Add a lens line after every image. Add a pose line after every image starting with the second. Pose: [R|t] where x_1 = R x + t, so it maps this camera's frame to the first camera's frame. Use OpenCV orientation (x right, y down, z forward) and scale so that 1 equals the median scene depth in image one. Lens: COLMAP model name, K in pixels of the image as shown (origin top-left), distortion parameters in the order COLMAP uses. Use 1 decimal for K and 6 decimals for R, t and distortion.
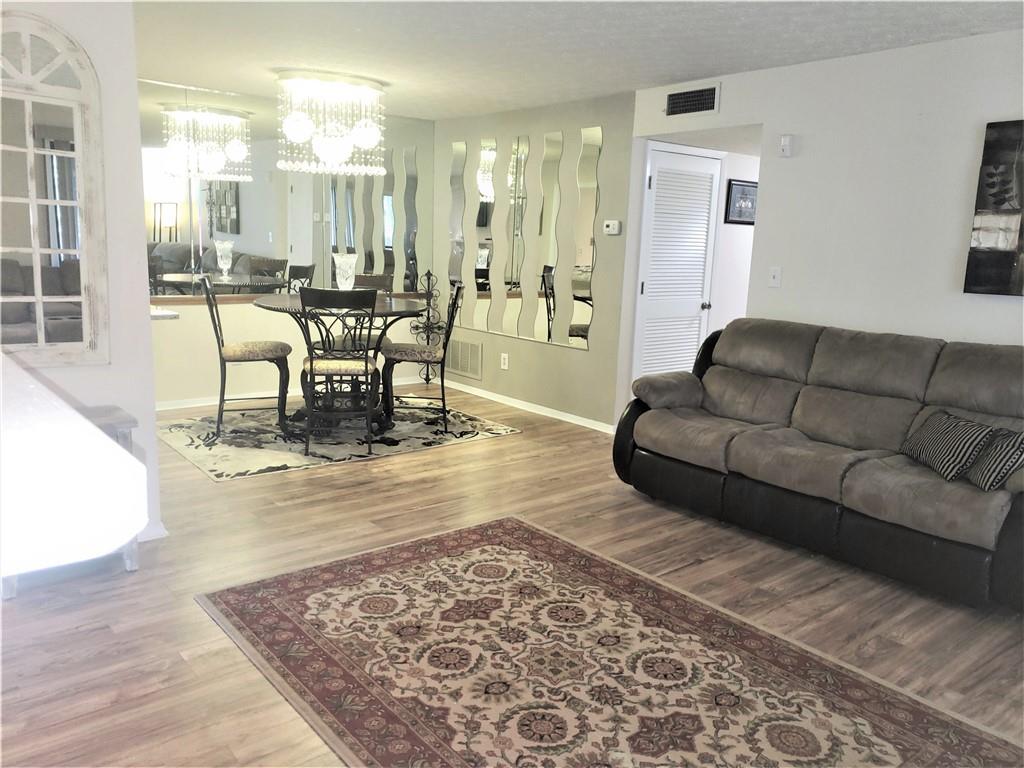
lens RADIAL K [[801.1, 0, 504.7], [0, 801.1, 376.7], [0, 0, 1]] dist [0.056848, -0.052037]
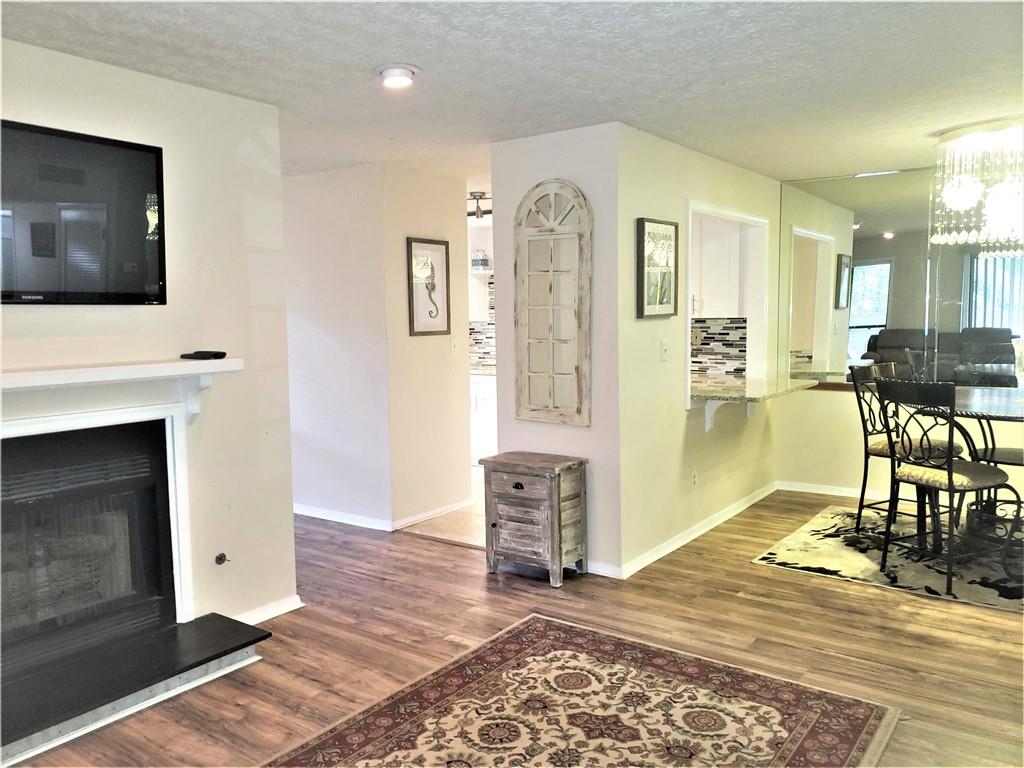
lens RADIAL K [[801.1, 0, 506.1], [0, 801.1, 379.7], [0, 0, 1]] dist [0.056848, -0.052037]
pose [[0.252968, 0.045601, -0.966399, 0.762547], [-0.140524, 0.990027, 0.009932, -0.091717], [0.957215, 0.133290, 0.256853, 0.571387]]
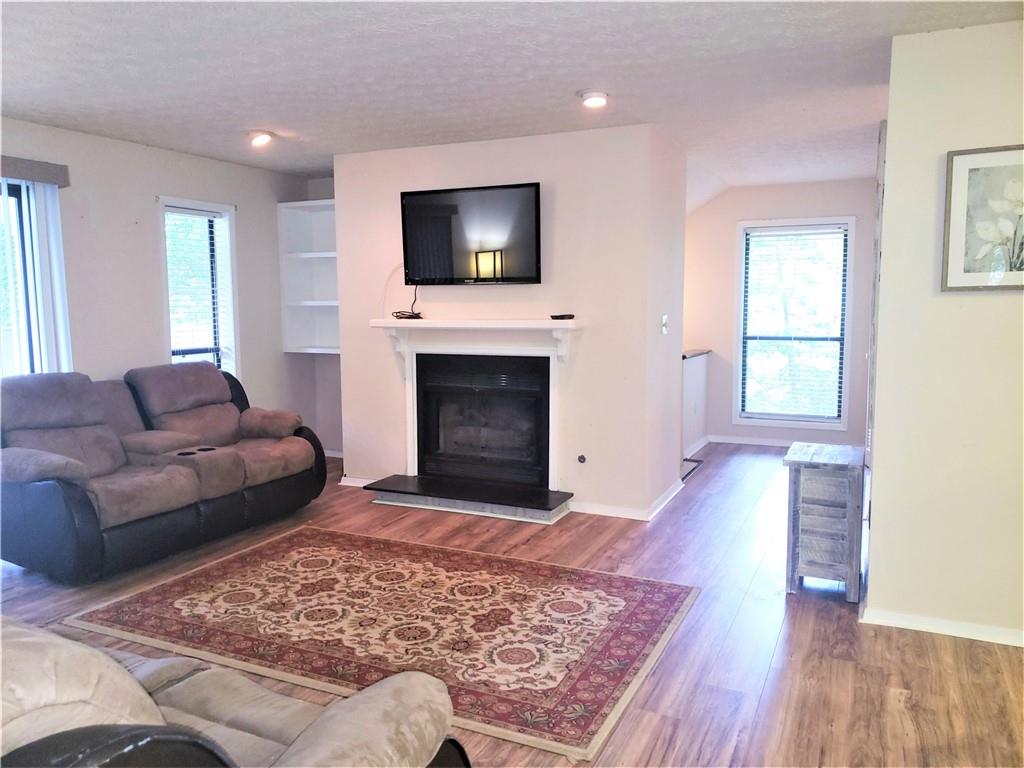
lens RADIAL K [[801.1, 0, 509.4], [0, 801.1, 388.2], [0, 0, 1]] dist [0.056848, -0.052037]
pose [[-0.900380, 0.018463, -0.434712, 0.404360], [-0.100318, 0.963373, 0.248696, -0.296170], [0.423381, 0.267530, -0.865549, 1.805811]]
